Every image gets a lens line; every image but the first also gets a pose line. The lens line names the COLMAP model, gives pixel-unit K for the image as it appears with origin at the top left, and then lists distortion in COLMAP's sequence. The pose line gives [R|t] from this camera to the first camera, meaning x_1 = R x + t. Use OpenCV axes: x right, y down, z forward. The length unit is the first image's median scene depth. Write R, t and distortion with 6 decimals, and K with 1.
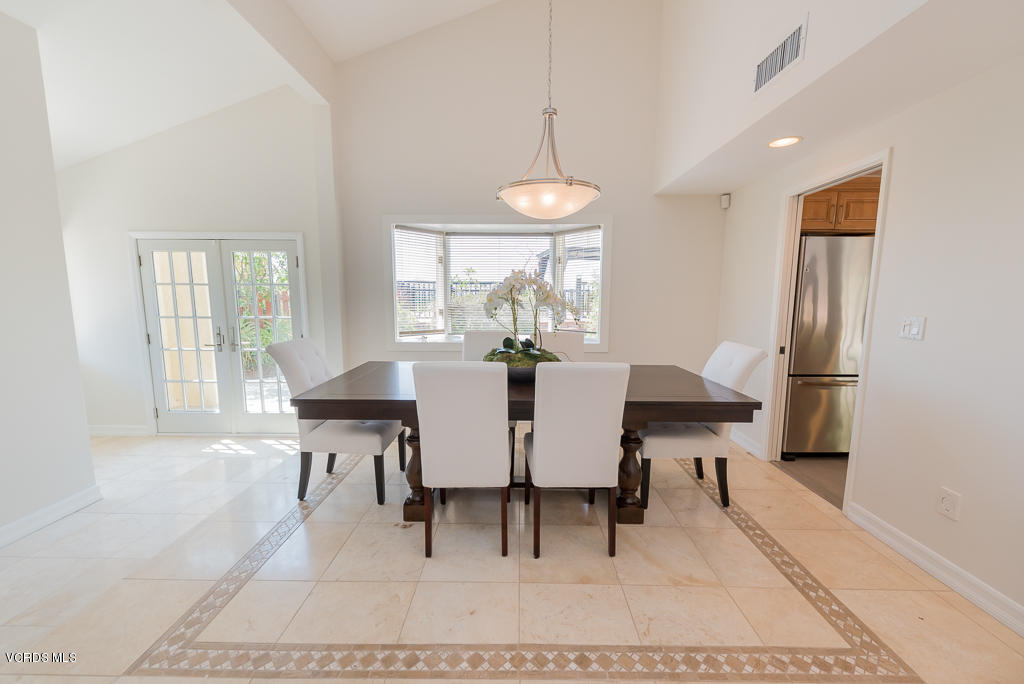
lens RADIAL K [[400.6, 0, 513.5], [0, 400.6, 342.5], [0, 0, 1]] dist [-0.002058, -0.001075]
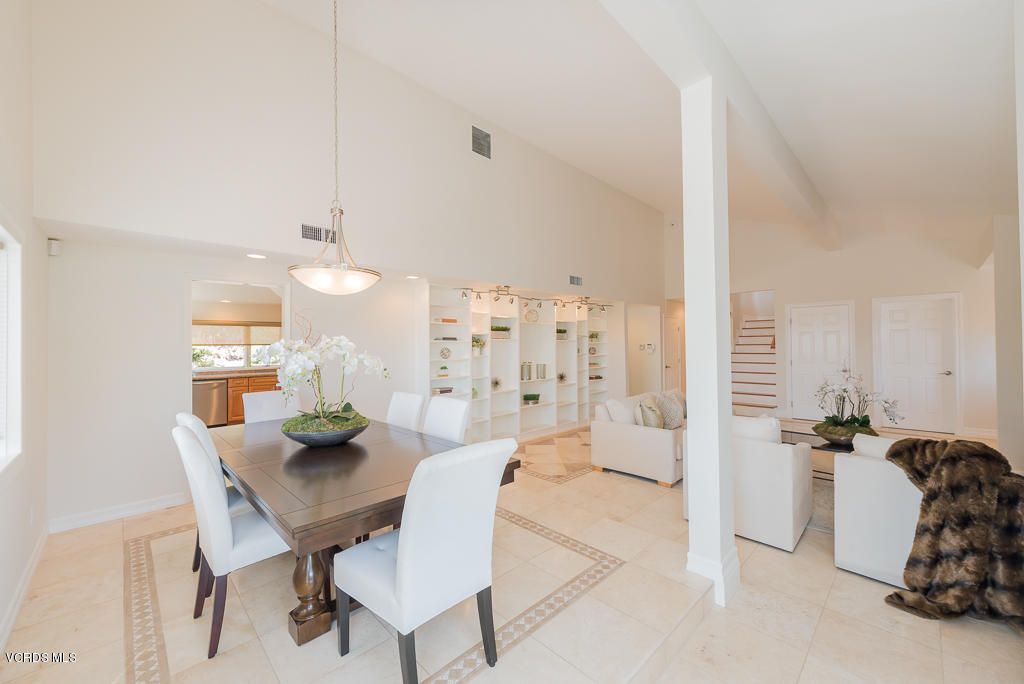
lens RADIAL K [[400.6, 0, 511.6], [0, 400.6, 343.3], [0, 0, 1]] dist [-0.002058, -0.001075]
pose [[-0.710614, 0.003934, 0.703571, -1.827073], [0.087653, 0.992689, 0.082980, -0.358184], [-0.698101, 0.120637, -0.705764, 2.450843]]
